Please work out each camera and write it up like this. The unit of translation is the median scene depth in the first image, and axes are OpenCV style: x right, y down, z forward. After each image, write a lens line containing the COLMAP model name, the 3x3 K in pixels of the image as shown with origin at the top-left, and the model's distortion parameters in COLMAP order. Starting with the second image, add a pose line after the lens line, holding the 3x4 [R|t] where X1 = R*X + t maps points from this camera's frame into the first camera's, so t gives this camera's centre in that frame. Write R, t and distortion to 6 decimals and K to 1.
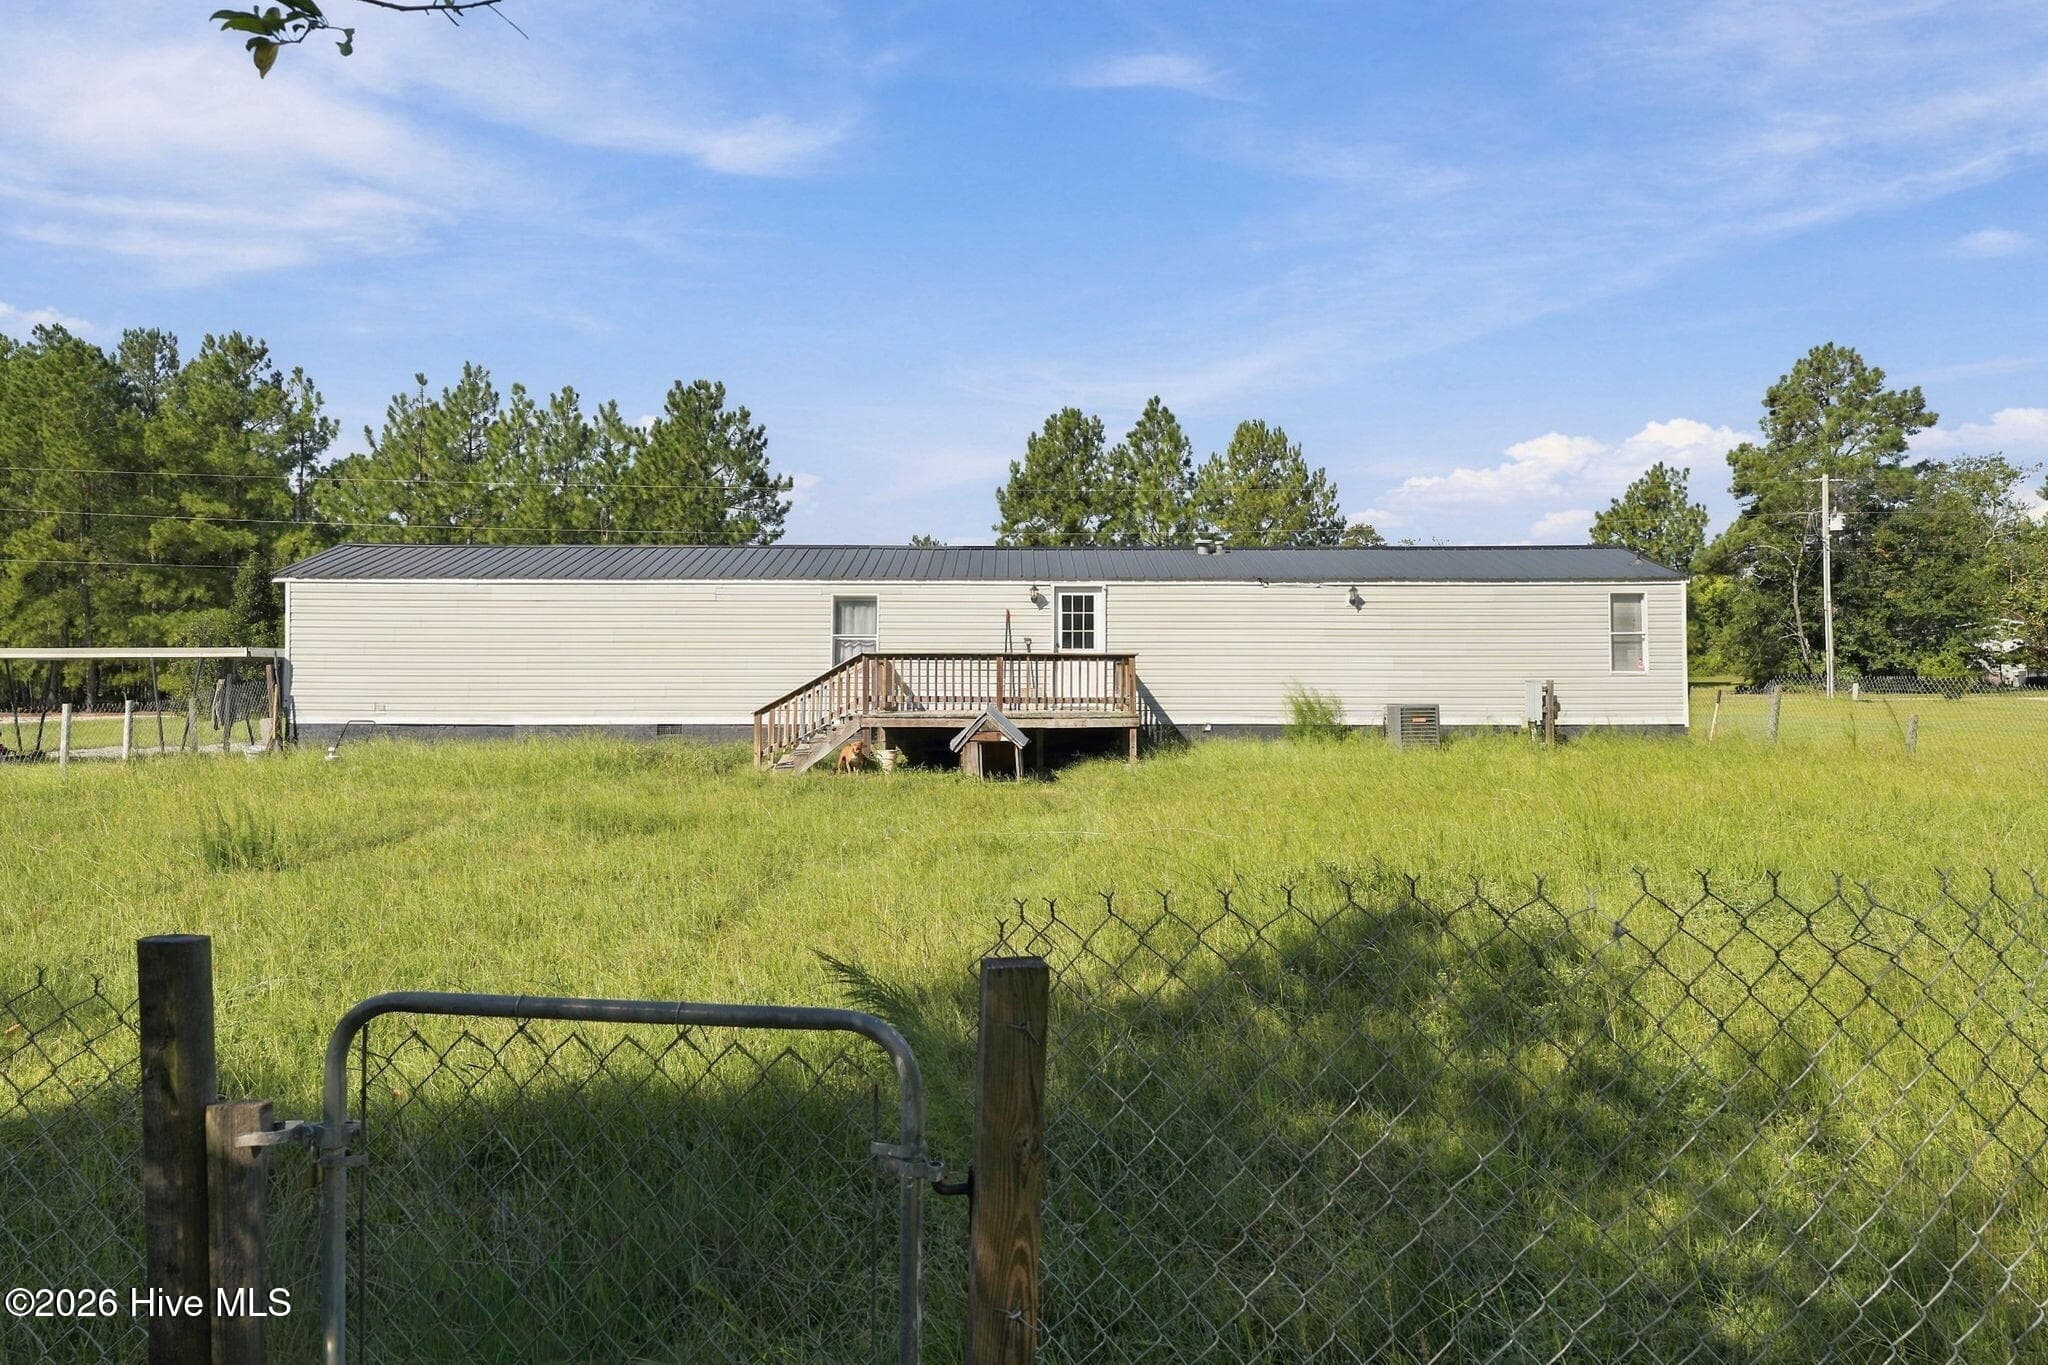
lens RADIAL K [[1435.7, 0, 1024.0], [0, 1435.7, 682.5], [0, 0, 1]] dist [0.002267, 0.000083]
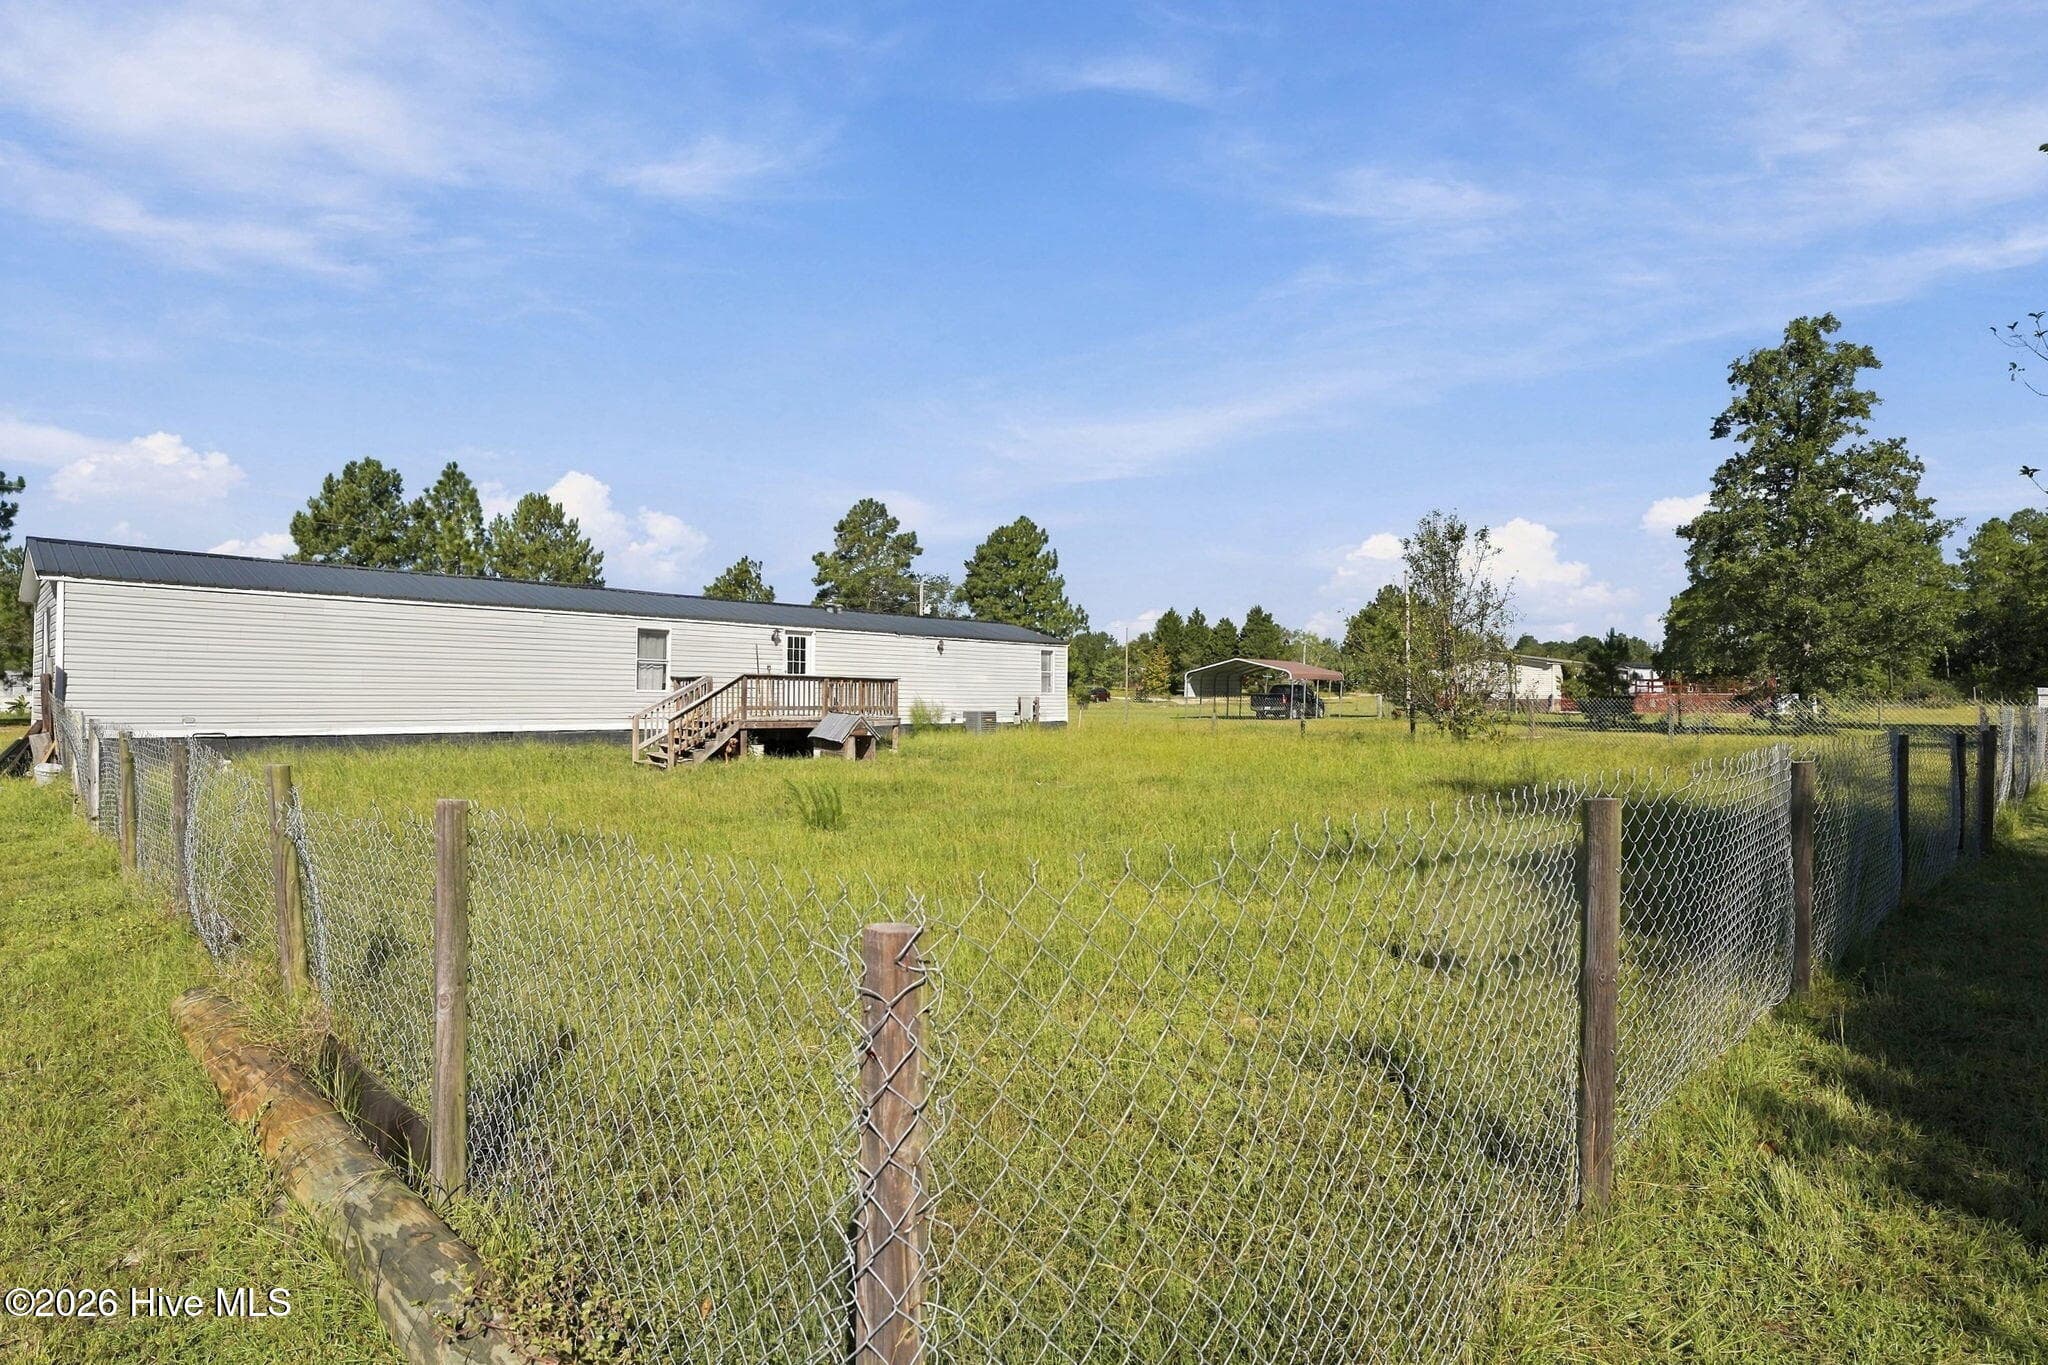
lens RADIAL K [[1064.0, 0, 1024.0], [0, 1064.0, 682.5], [0, 0, 1]] dist [0.002258, -0.000871]
pose [[0.654445, 0.016256, 0.755935, -0.641807], [-0.002906, 0.999816, -0.018985, 0.005393], [-0.756104, 0.010228, 0.654371, 0.121458]]
